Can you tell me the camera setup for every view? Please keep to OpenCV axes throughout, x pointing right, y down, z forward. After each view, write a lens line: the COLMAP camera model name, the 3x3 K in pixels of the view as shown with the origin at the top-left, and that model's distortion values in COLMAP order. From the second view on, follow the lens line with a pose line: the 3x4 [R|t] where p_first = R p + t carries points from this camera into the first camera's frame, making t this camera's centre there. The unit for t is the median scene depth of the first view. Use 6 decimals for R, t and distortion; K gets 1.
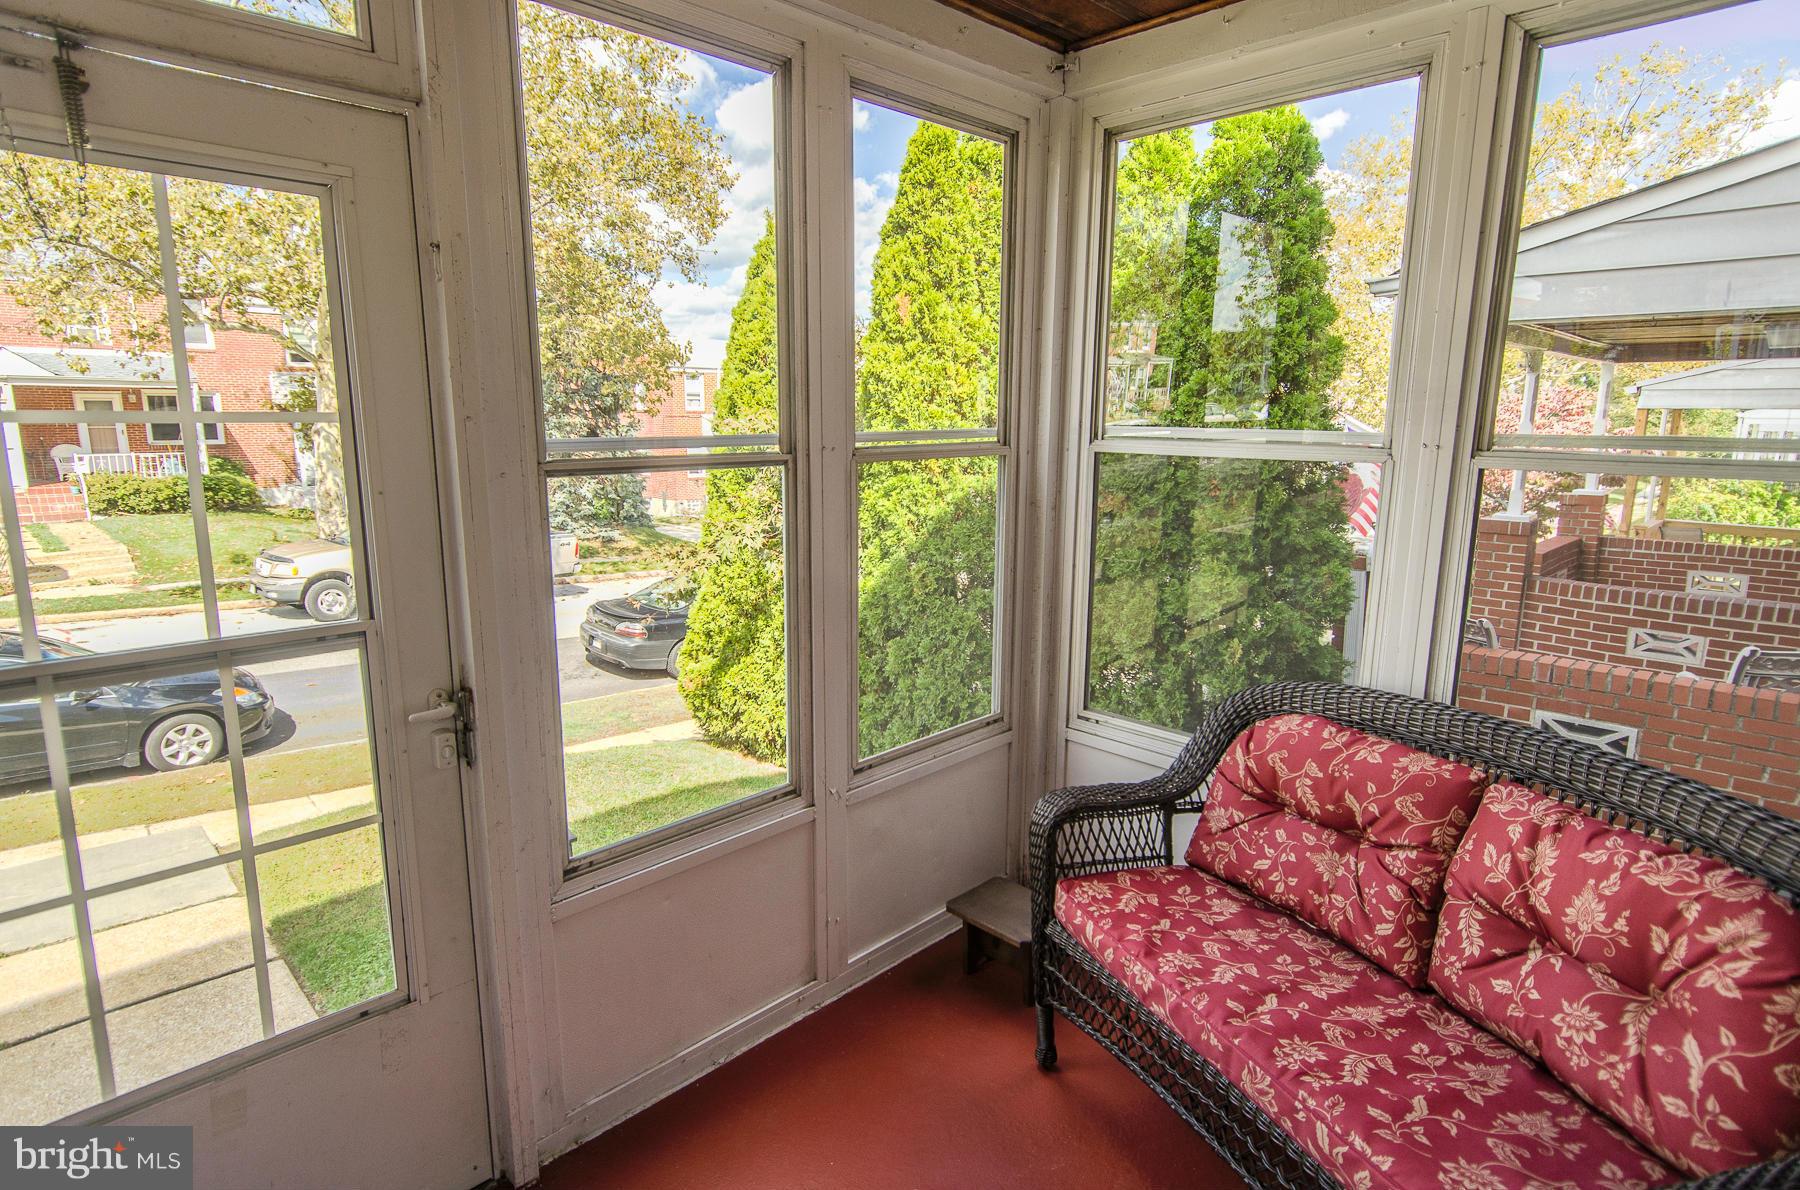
lens RADIAL K [[955.0, 0, 897.6], [0, 955.0, 586.5], [0, 0, 1]] dist [0.002270, 0.000136]
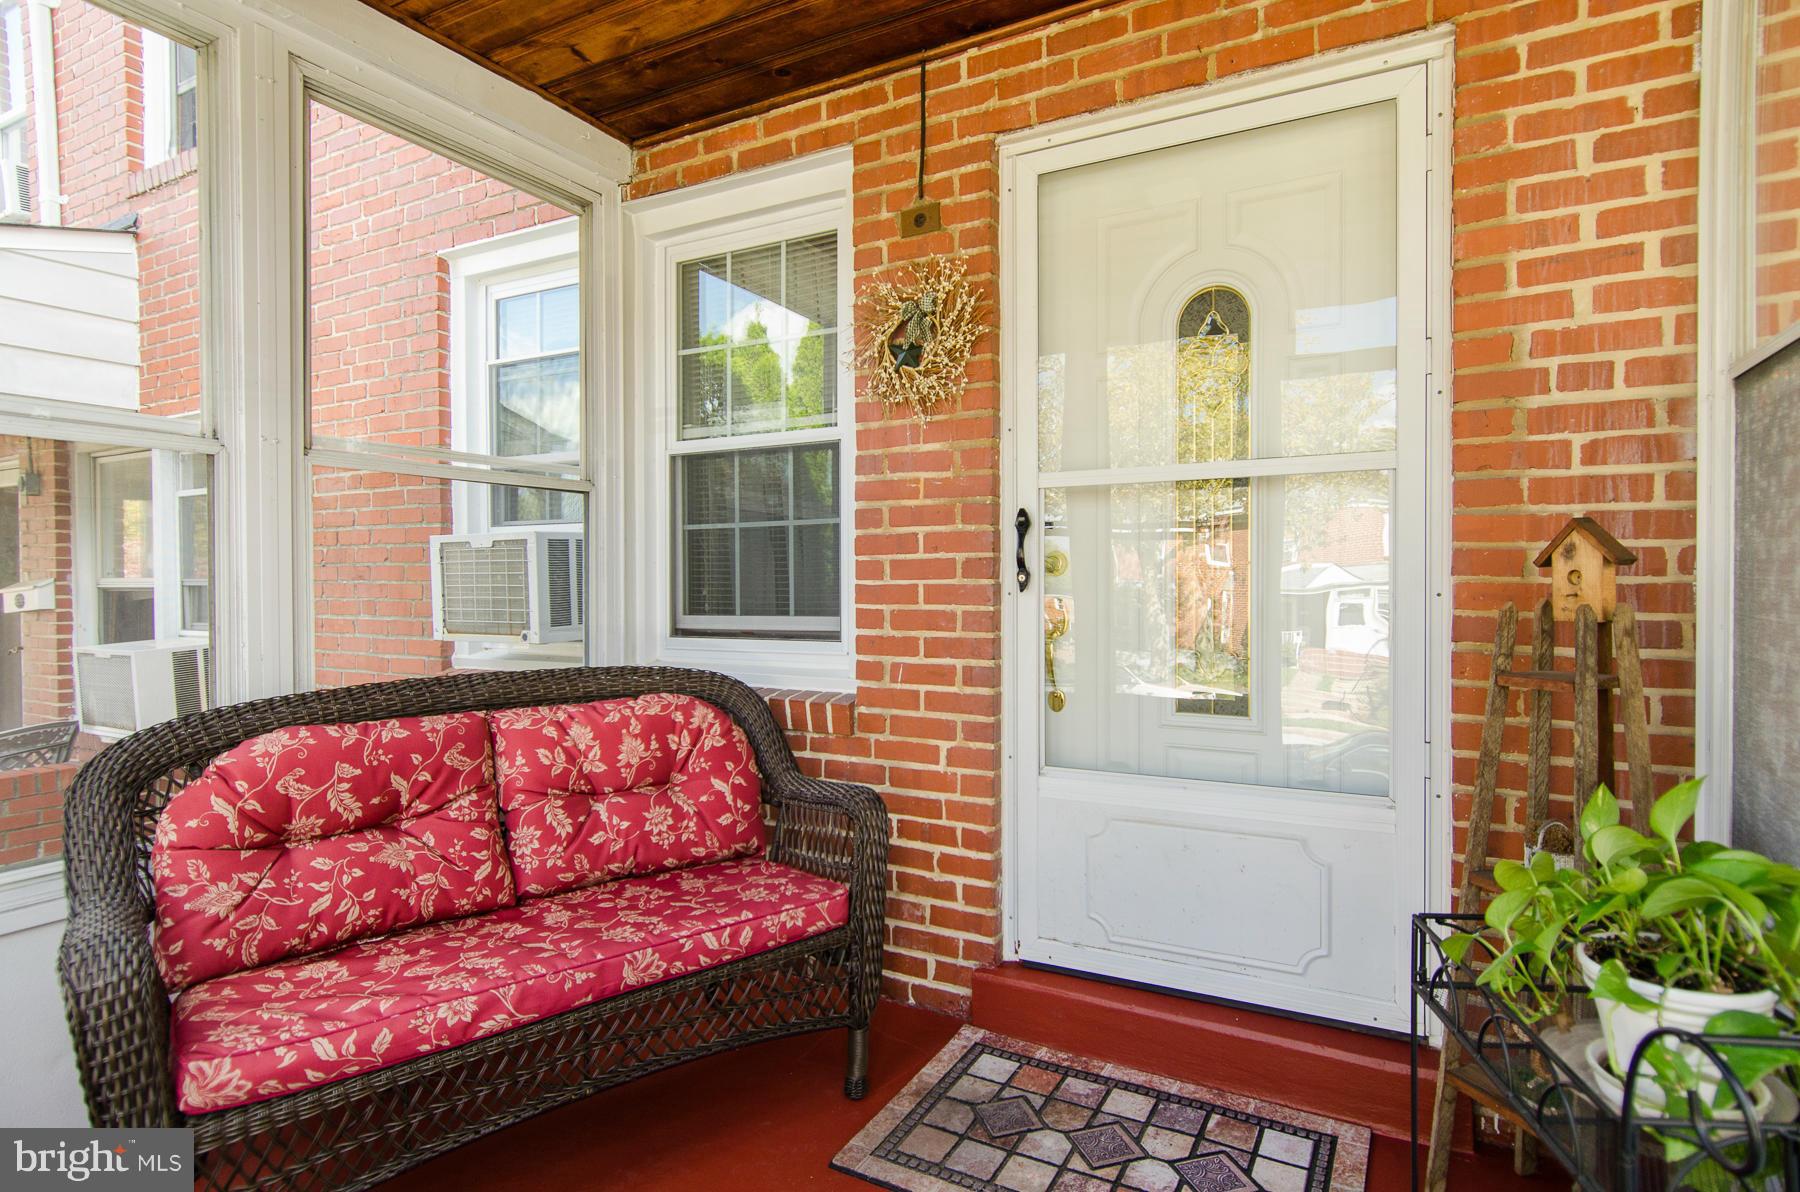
lens RADIAL K [[955.0, 0, 896.3], [0, 955.0, 597.6], [0, 0, 1]] dist [0.002270, 0.000136]
pose [[-0.286054, -0.010270, 0.958158, -0.695682], [0.188396, 0.979822, 0.066747, 0.081756], [-0.939510, 0.199606, -0.278348, 0.872143]]
